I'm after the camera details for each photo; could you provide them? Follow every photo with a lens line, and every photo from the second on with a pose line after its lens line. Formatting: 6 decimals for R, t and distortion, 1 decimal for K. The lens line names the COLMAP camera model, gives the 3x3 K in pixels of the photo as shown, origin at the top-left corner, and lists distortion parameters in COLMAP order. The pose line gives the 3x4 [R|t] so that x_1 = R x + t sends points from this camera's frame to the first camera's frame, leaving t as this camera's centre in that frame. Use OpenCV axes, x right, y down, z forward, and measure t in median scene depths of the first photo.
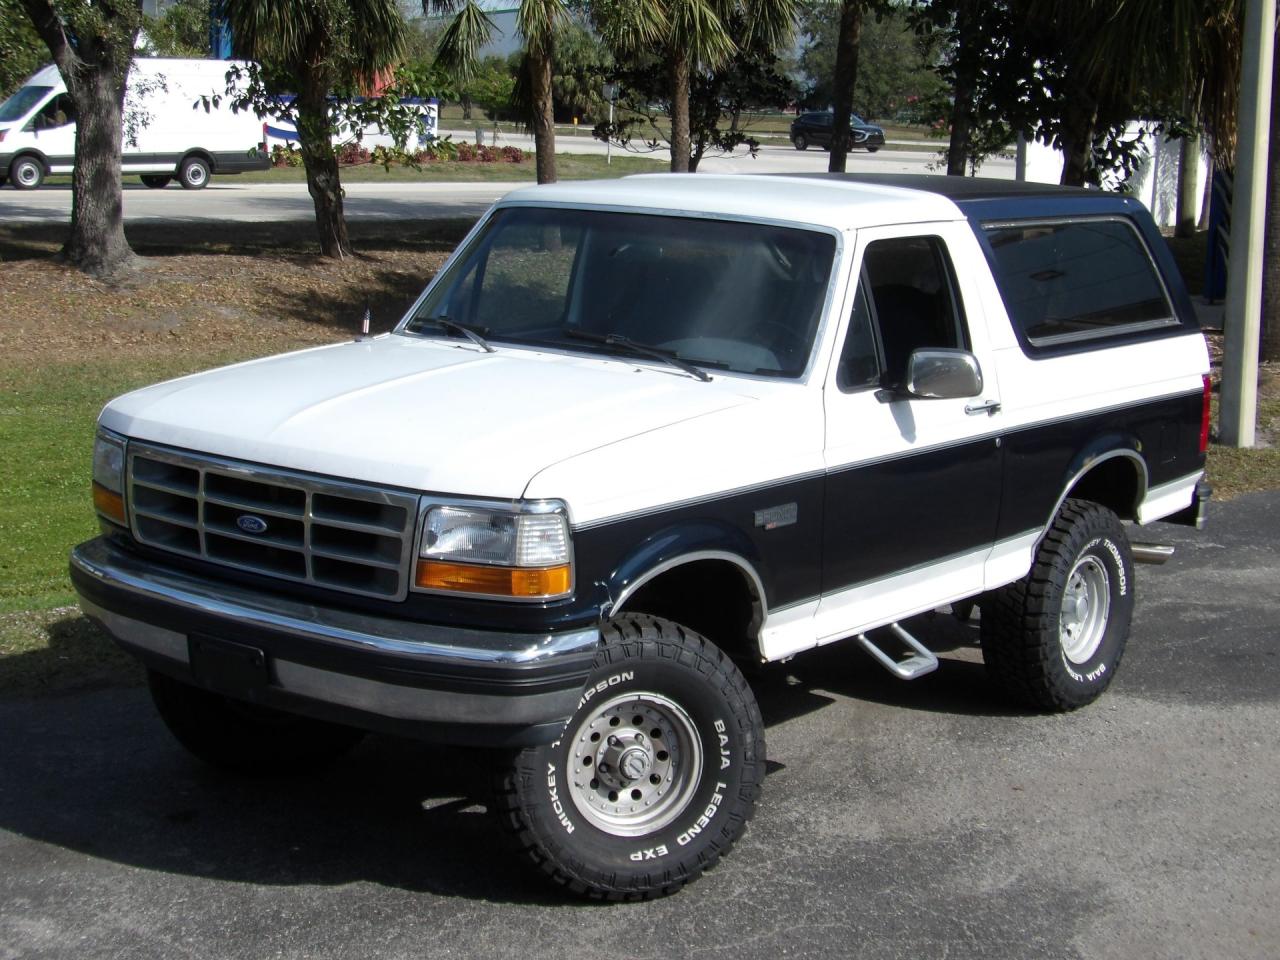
lens RADIAL K [[2232.9, 0, 640.0], [0, 2232.9, 480.0], [0, 0, 1]] dist [-0.049812, 0.132308]
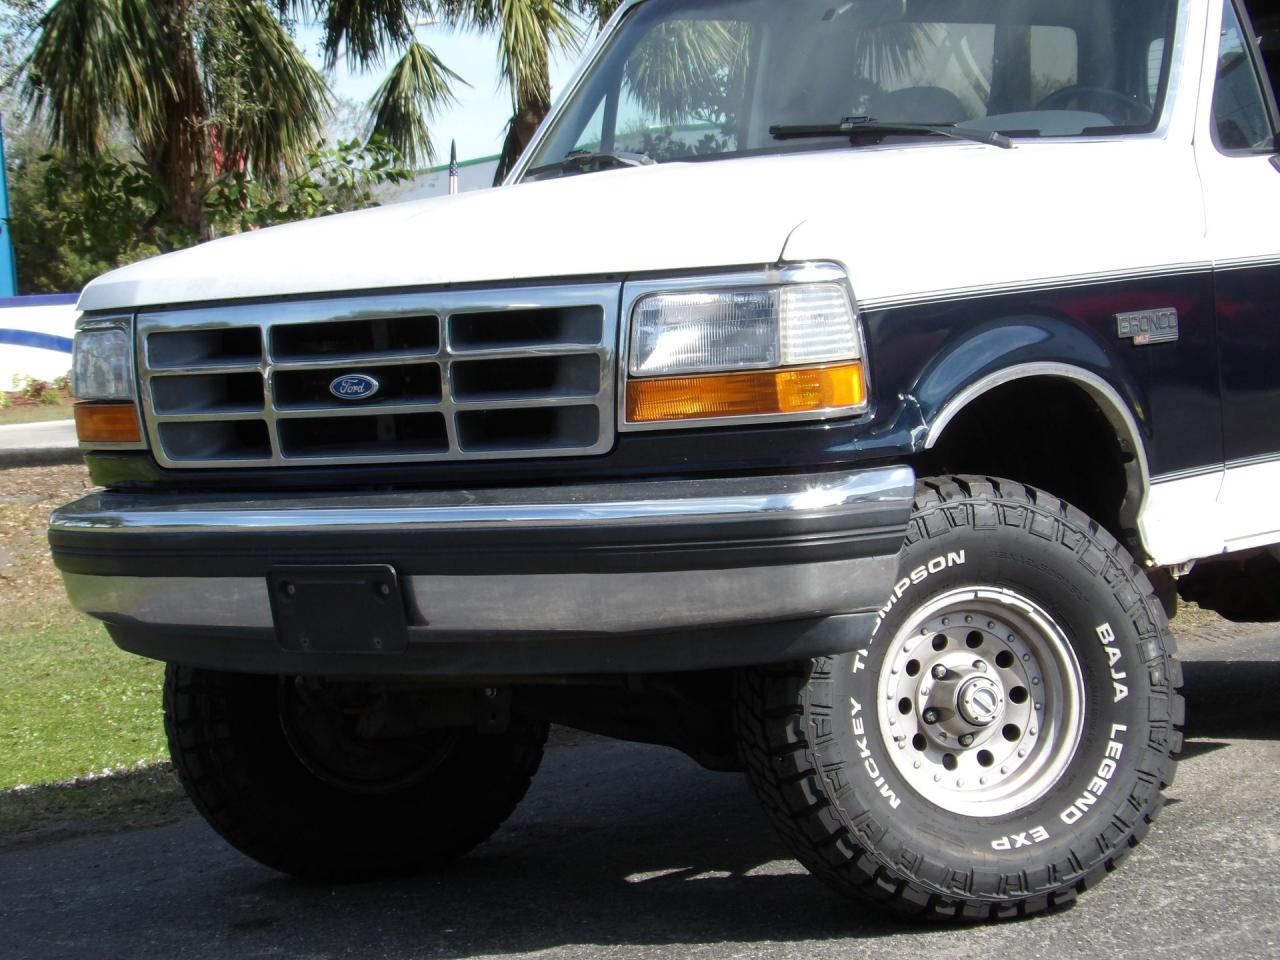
lens RADIAL K [[3585.1, 0, 640.0], [0, 3585.1, 480.0], [0, 0, 1]] dist [0.444930, 0.068156]
pose [[0.994823, -0.101393, -0.006888, -0.084982], [0.099850, 0.987801, -0.119497, 0.176657], [0.018921, 0.118191, 0.992811, -0.035597]]
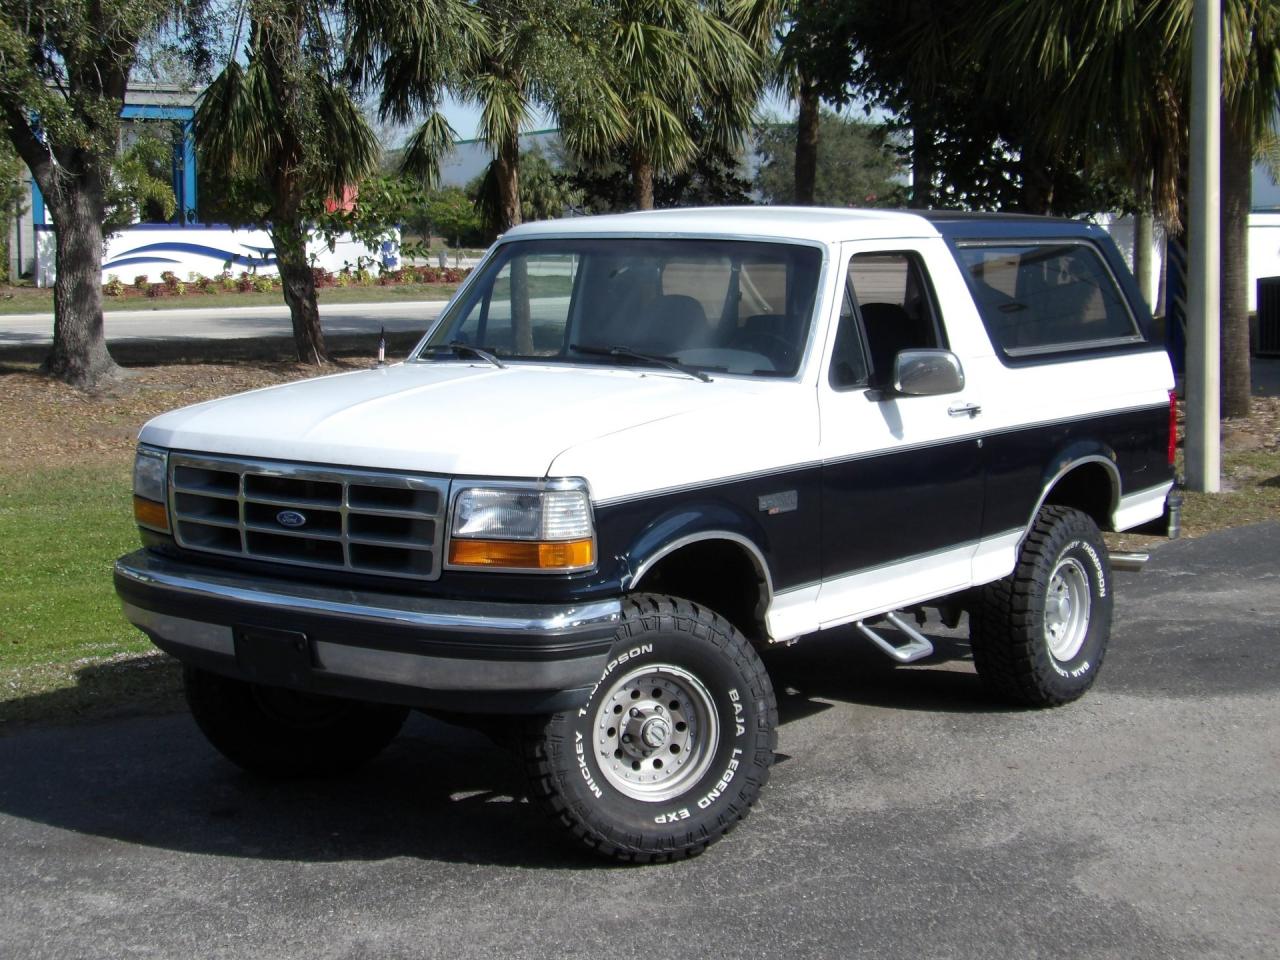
lens RADIAL K [[2232.9, 0, 640.0], [0, 2232.9, 480.0], [0, 0, 1]] dist [-0.049812, 0.132308]
pose [[0.999320, -0.033291, 0.015820, -0.022571], [0.034124, 0.997867, -0.055645, 0.065136], [-0.013934, 0.056147, 0.998325, -0.070699]]
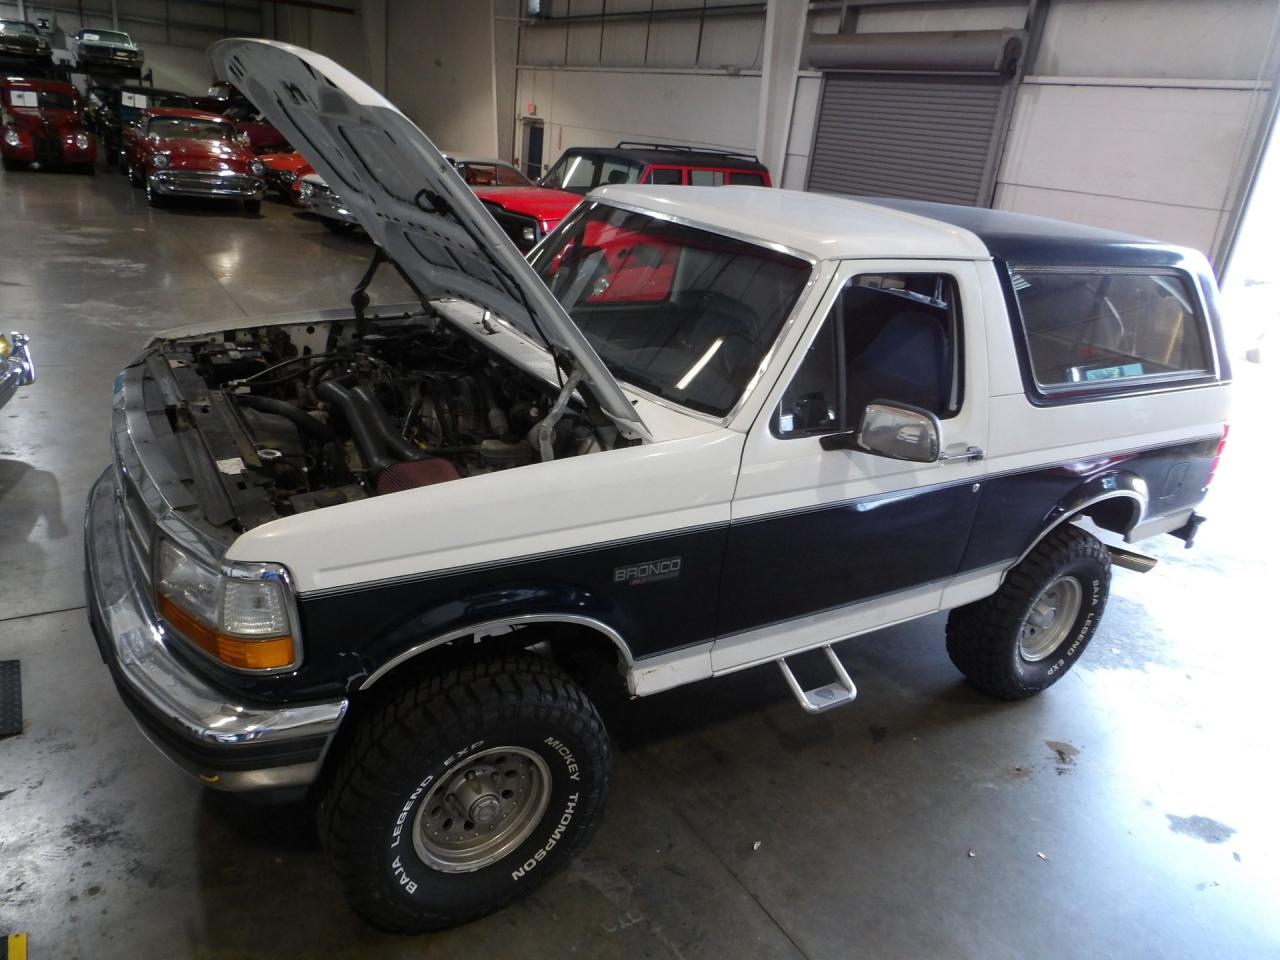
lens RADIAL K [[901.3, 0, 633.7], [0, 901.3, 473.6], [0, 0, 1]] dist [-0.002625, 0.000686]
pose [[0.931909, 0.196439, -0.304890, 0.167290], [-0.138901, 0.969837, 0.200304, -0.100314], [0.335041, -0.144316, 0.931086, 0.680788]]
